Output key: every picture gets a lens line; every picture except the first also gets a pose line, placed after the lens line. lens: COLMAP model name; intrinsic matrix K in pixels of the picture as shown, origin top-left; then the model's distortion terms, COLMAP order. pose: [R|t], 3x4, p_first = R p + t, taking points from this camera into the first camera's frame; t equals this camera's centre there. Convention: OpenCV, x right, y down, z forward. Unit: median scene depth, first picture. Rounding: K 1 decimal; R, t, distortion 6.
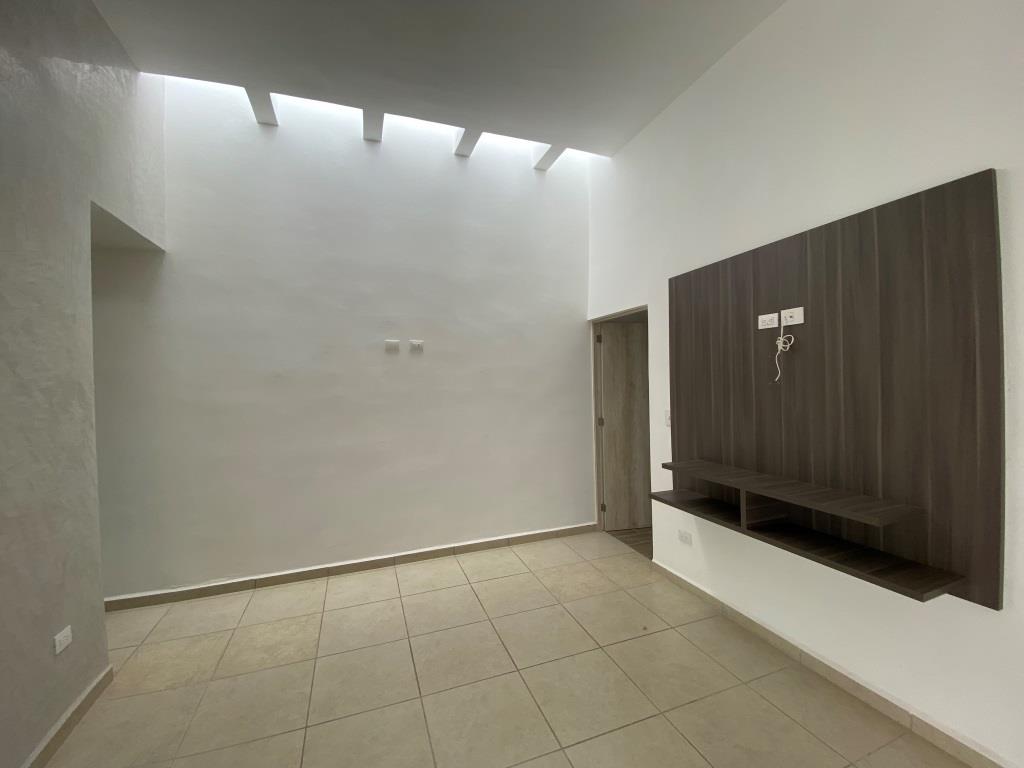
lens RADIAL K [[411.9, 0, 512.6], [0, 411.9, 386.5], [0, 0, 1]] dist [-0.012332, -0.006979]
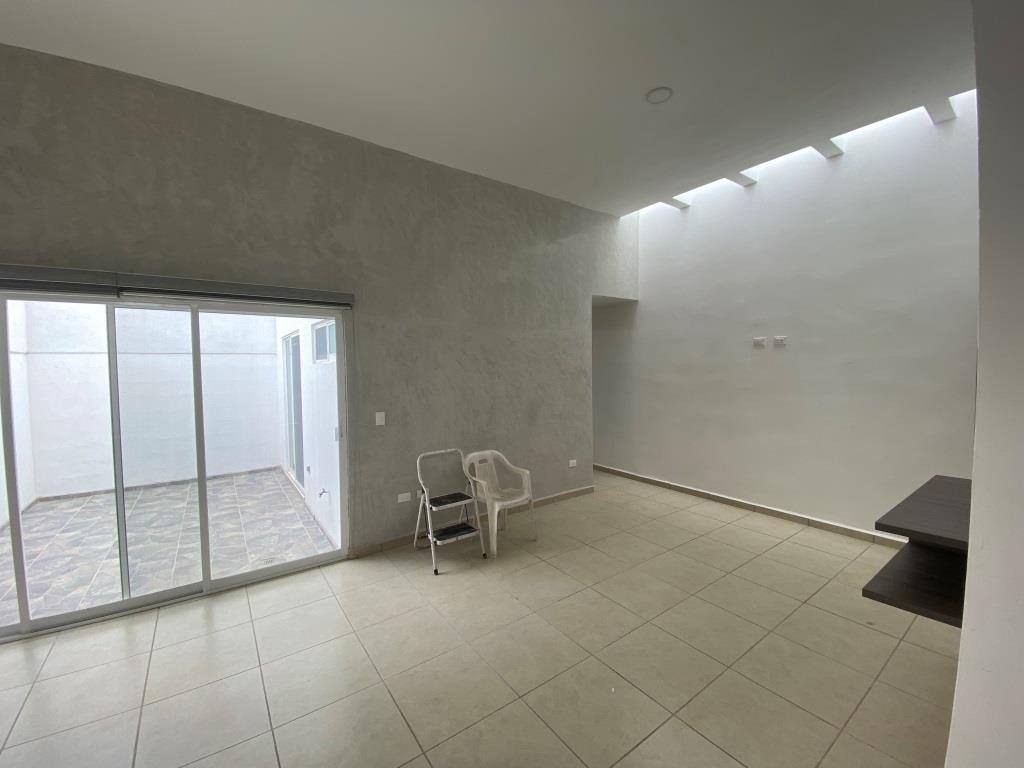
lens RADIAL K [[411.9, 0, 509.0], [0, 411.9, 384.3], [0, 0, 1]] dist [-0.012332, -0.006979]
pose [[0.259516, 0.059907, -0.963879, 0.841152], [-0.008467, 0.998177, 0.059759, -0.043121], [0.965702, -0.007347, 0.259550, -0.095427]]
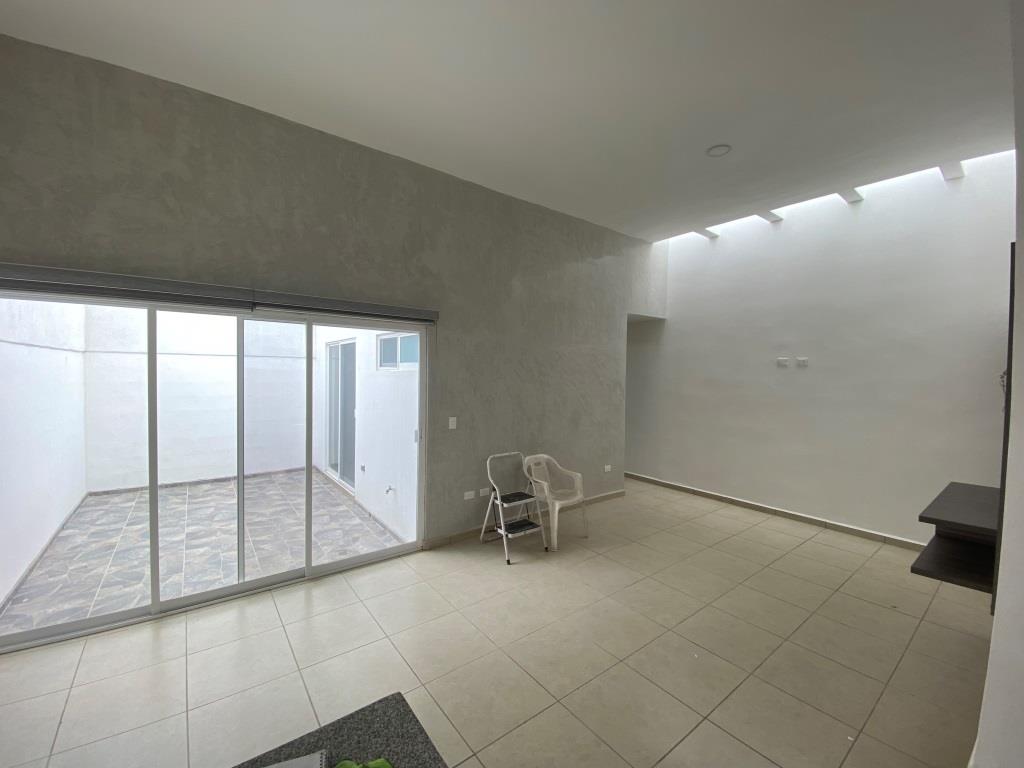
lens RADIAL K [[411.3, 0, 508.2], [0, 411.3, 383.5], [0, 0, 1]] dist [-0.008246, -0.007936]
pose [[0.283427, 0.051154, -0.957629, 0.907265], [-0.035561, 0.998450, 0.042810, -0.059901], [0.958334, 0.021920, 0.284807, -0.358007]]
